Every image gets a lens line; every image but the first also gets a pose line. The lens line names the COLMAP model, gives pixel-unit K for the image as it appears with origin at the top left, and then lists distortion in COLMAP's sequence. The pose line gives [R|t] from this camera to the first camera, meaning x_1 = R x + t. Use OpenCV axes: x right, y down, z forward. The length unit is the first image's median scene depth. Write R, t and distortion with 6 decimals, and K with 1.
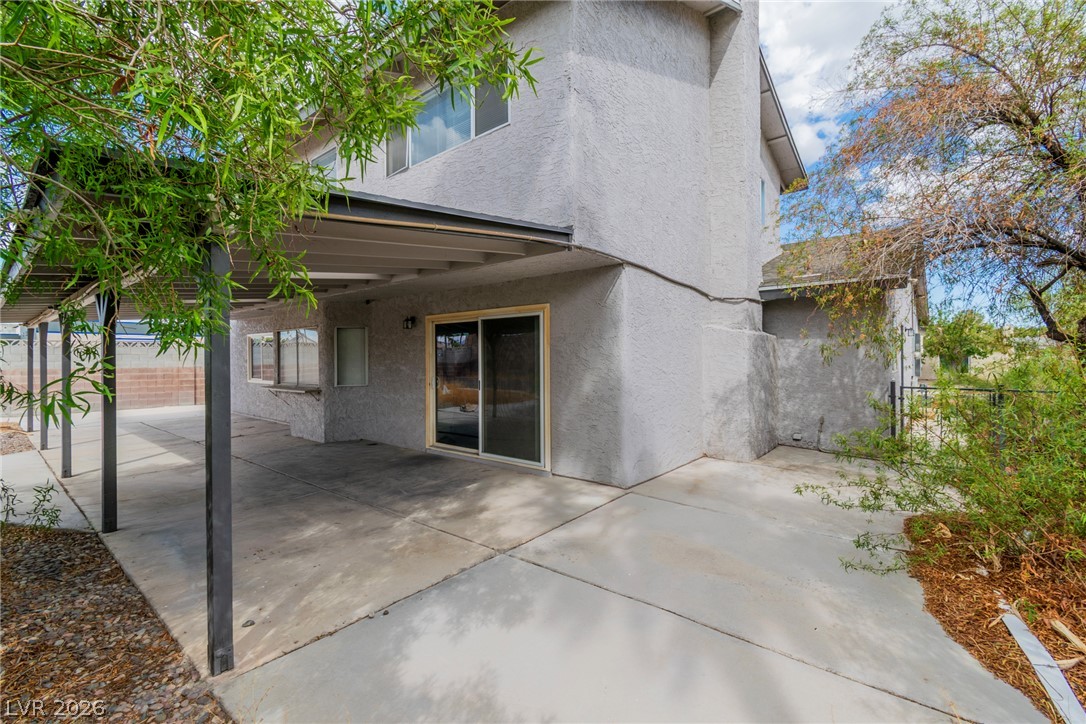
lens RADIAL K [[475.5, 0, 547.2], [0, 475.5, 360.1], [0, 0, 1]] dist [0.004651, 0.000307]
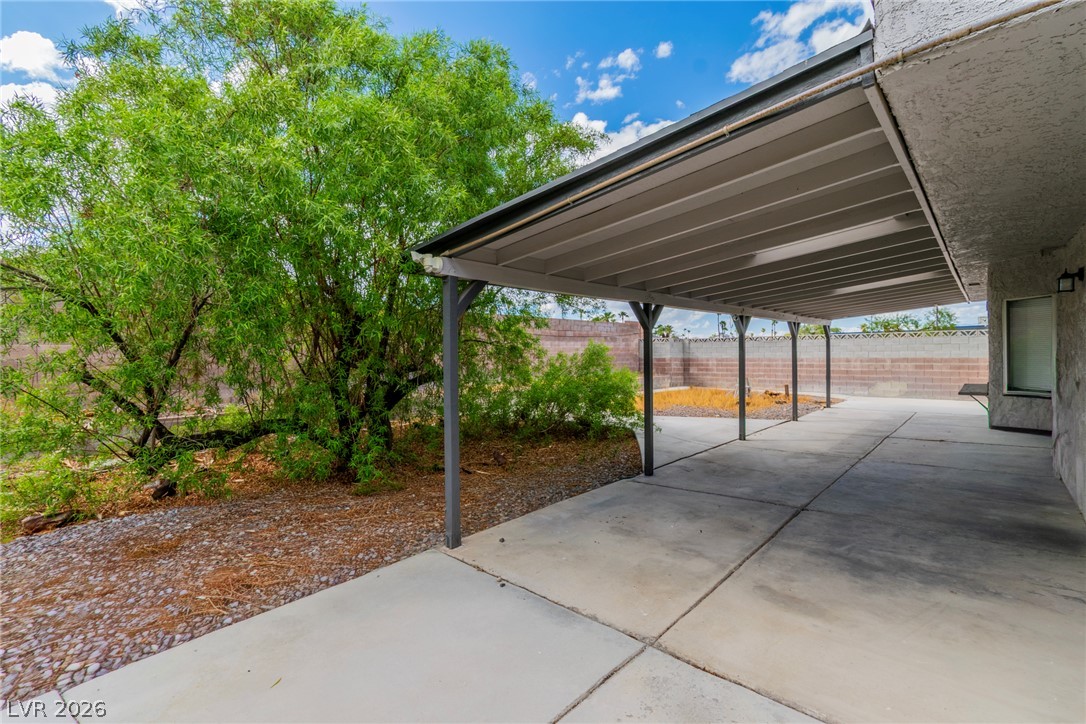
lens RADIAL K [[475.5, 0, 547.4], [0, 475.5, 358.8], [0, 0, 1]] dist [0.004651, 0.000307]
pose [[-0.052875, 0.013920, -0.998504, 0.411242], [0.007163, 0.999882, 0.013560, -0.002302], [0.998575, -0.006435, -0.052968, 0.646511]]
